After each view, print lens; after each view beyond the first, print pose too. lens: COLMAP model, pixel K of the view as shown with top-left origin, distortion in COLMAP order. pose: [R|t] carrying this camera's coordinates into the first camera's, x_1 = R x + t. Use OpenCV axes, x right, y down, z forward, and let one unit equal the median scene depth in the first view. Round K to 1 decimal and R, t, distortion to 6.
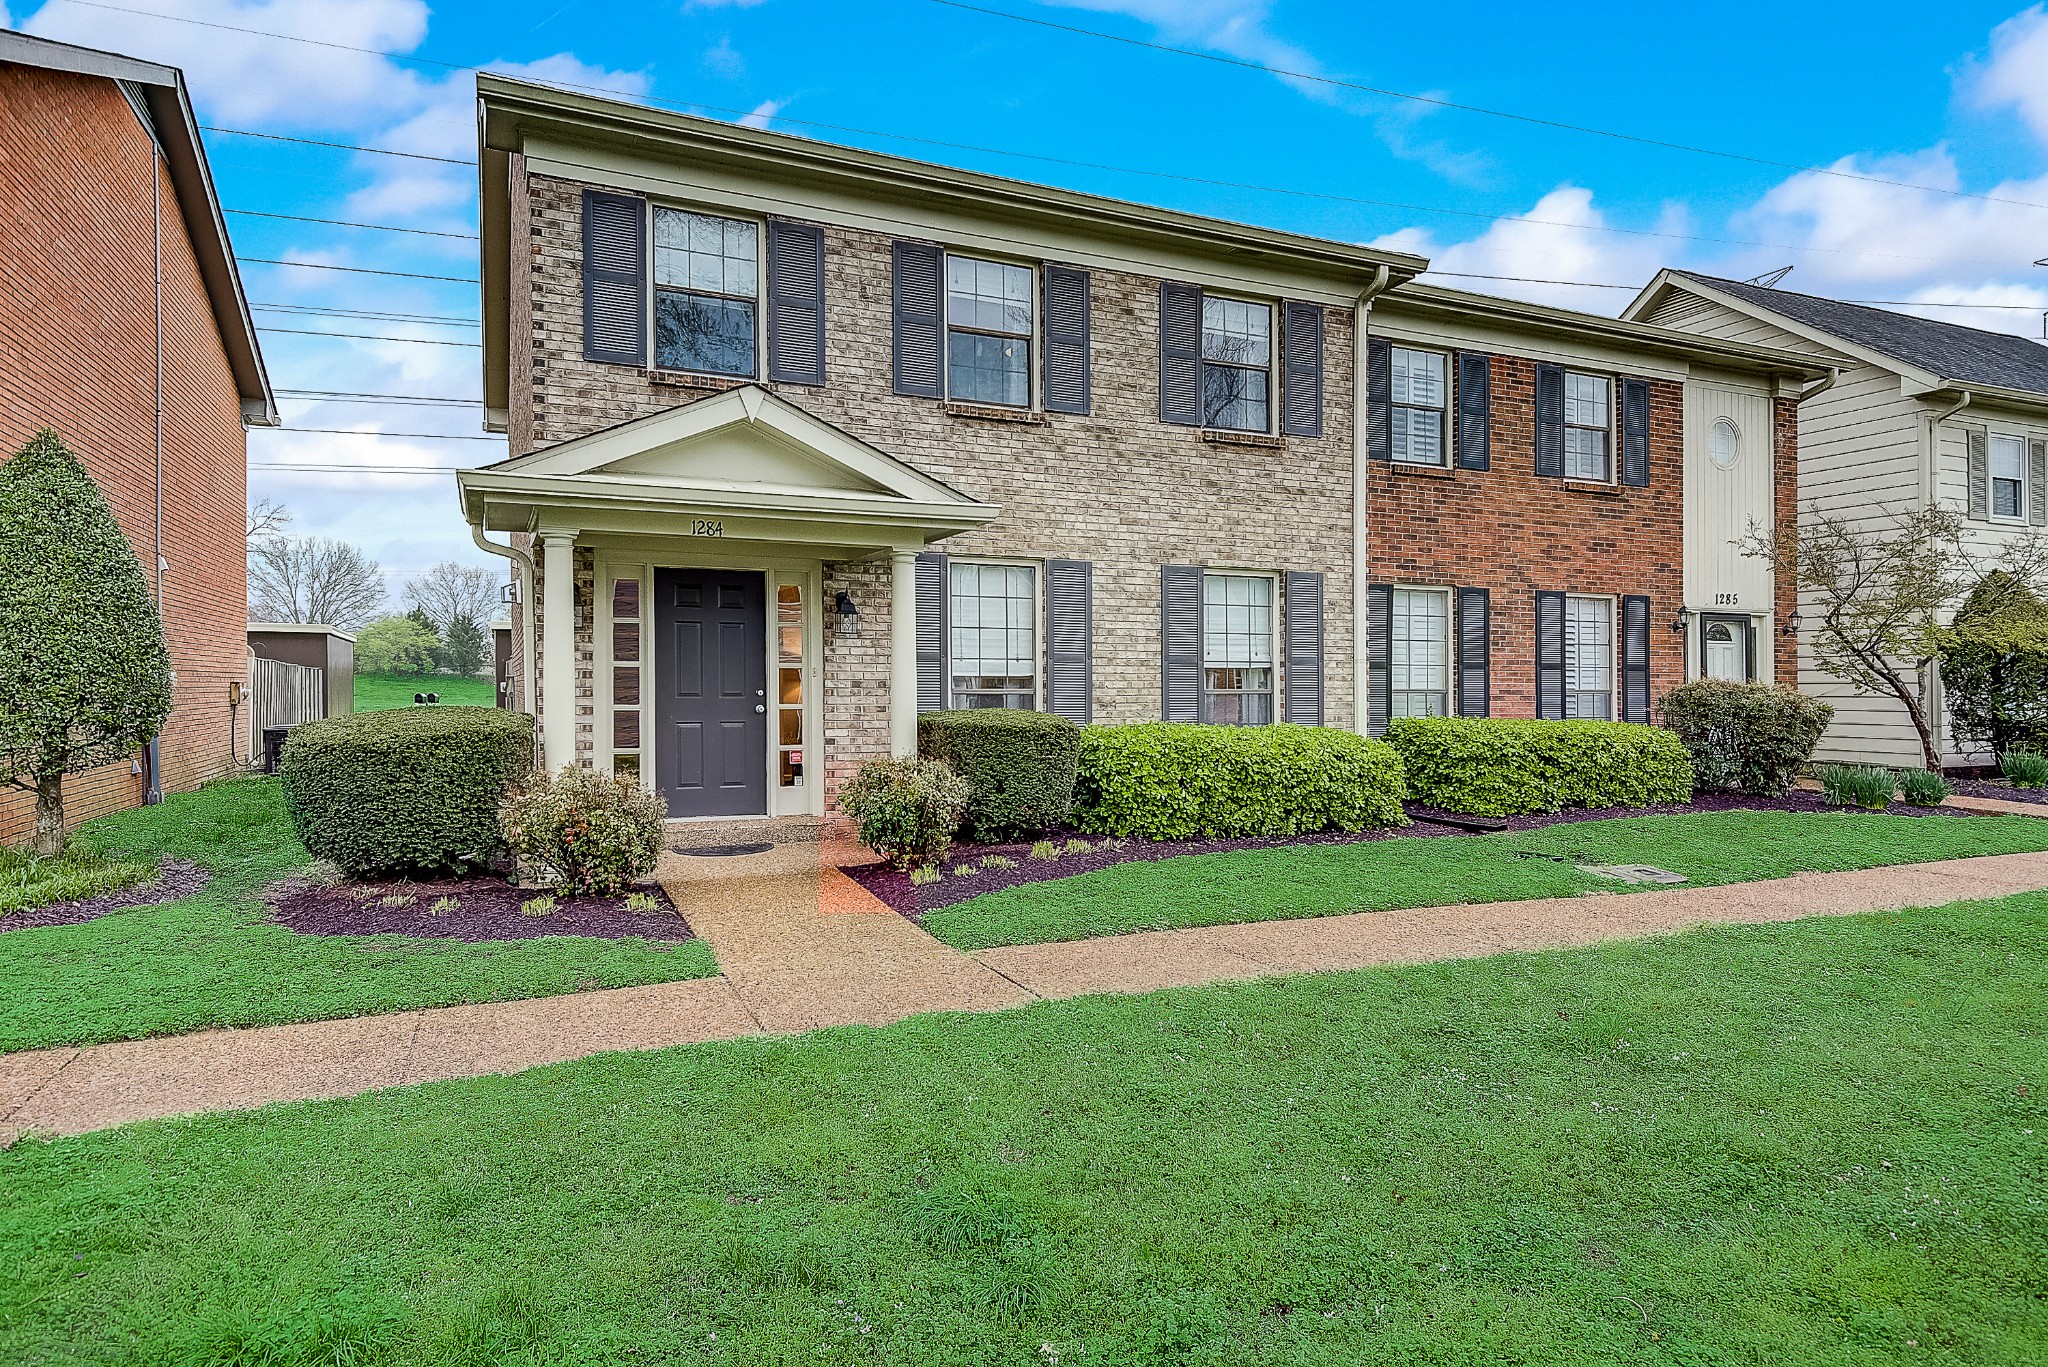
lens RADIAL K [[983.9, 0, 883.9], [0, 983.9, 670.6], [0, 0, 1]] dist [-0.001472, 0.000244]
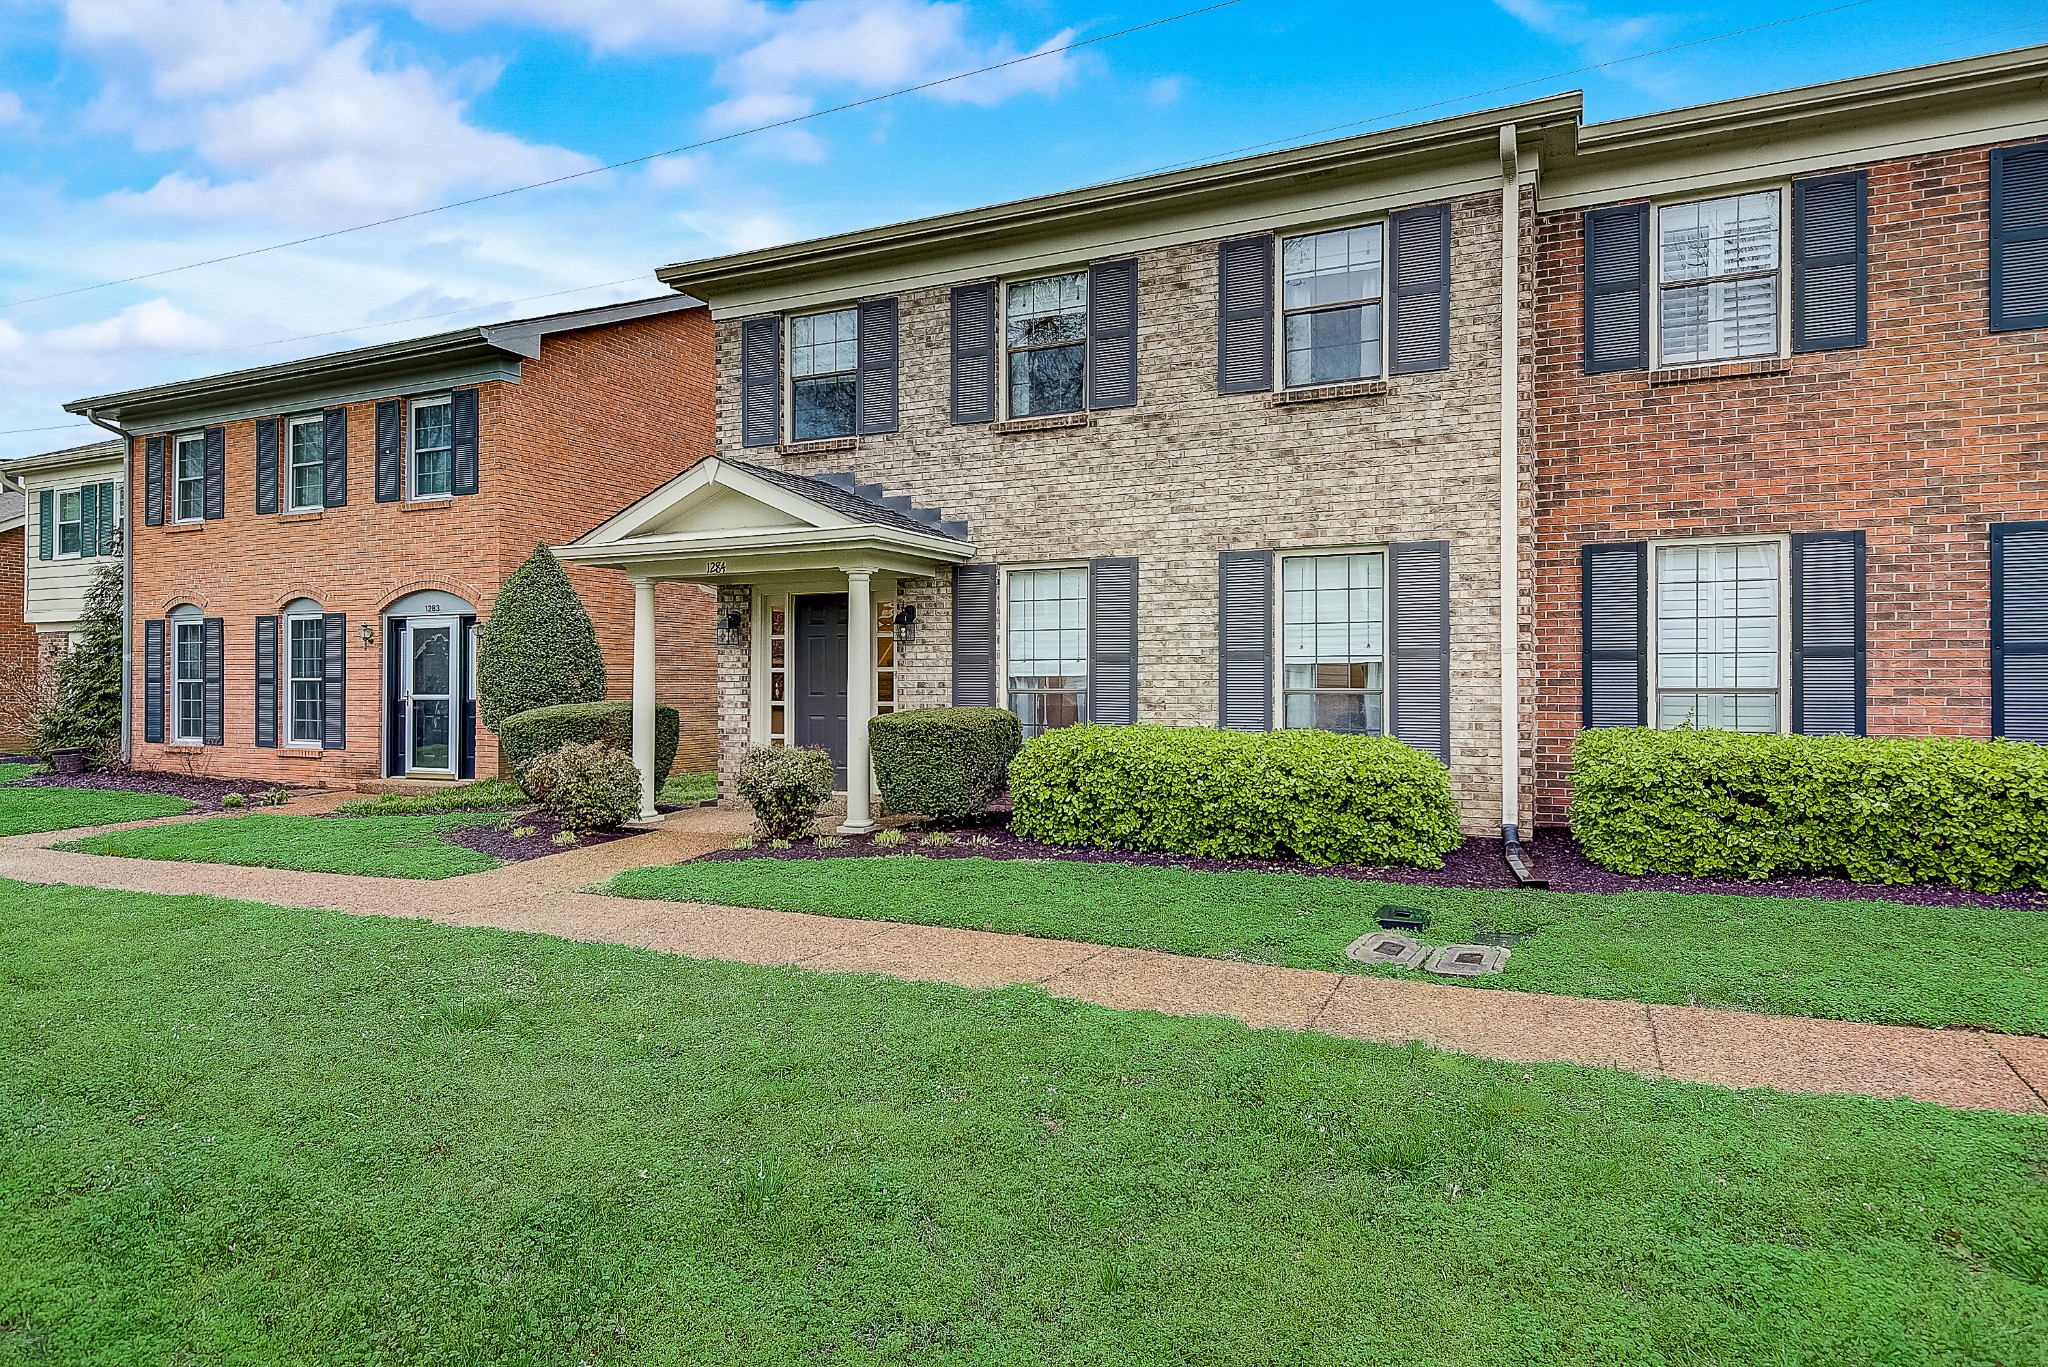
lens RADIAL K [[918.3, 0, 1028.2], [0, 918.3, 665.6], [0, 0, 1]] dist [-0.002688, 0.000687]
pose [[0.772641, -0.018254, -0.634580, 0.686468], [0.012853, 0.999831, -0.013111, 0.006497], [0.634713, 0.001974, 0.772746, 0.233481]]
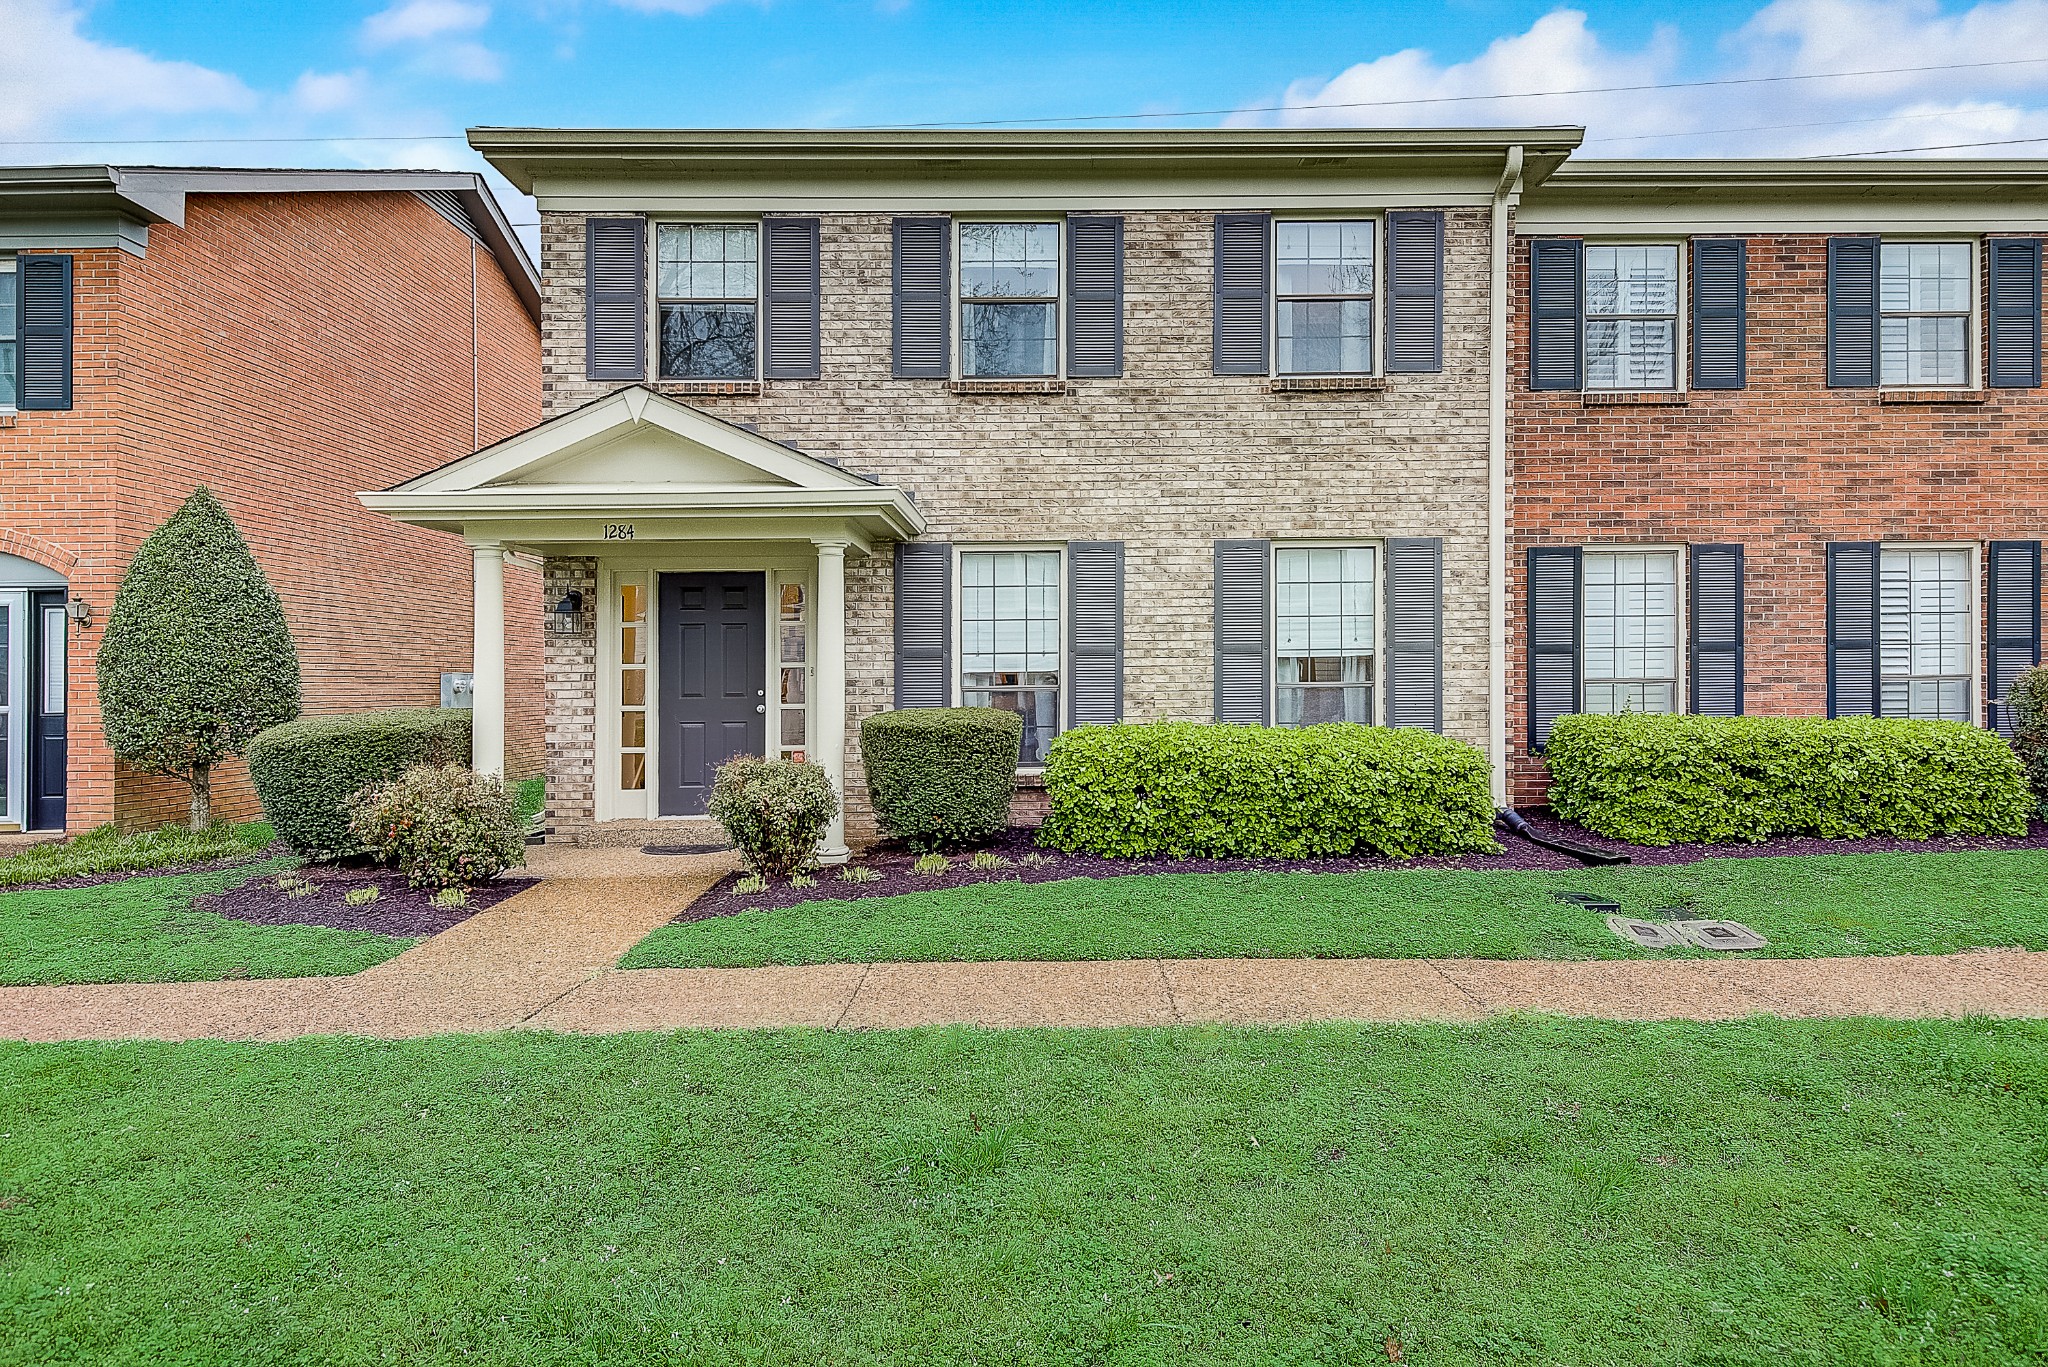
lens RADIAL K [[975.9, 0, 1022.0], [0, 975.9, 668.9], [0, 0, 1]] dist [0.001272, 0.000067]
pose [[0.947611, -0.019122, -0.318854, 0.393444], [0.018916, 0.999814, -0.003745, 0.006318], [0.318866, -0.002482, 0.947797, 0.130049]]
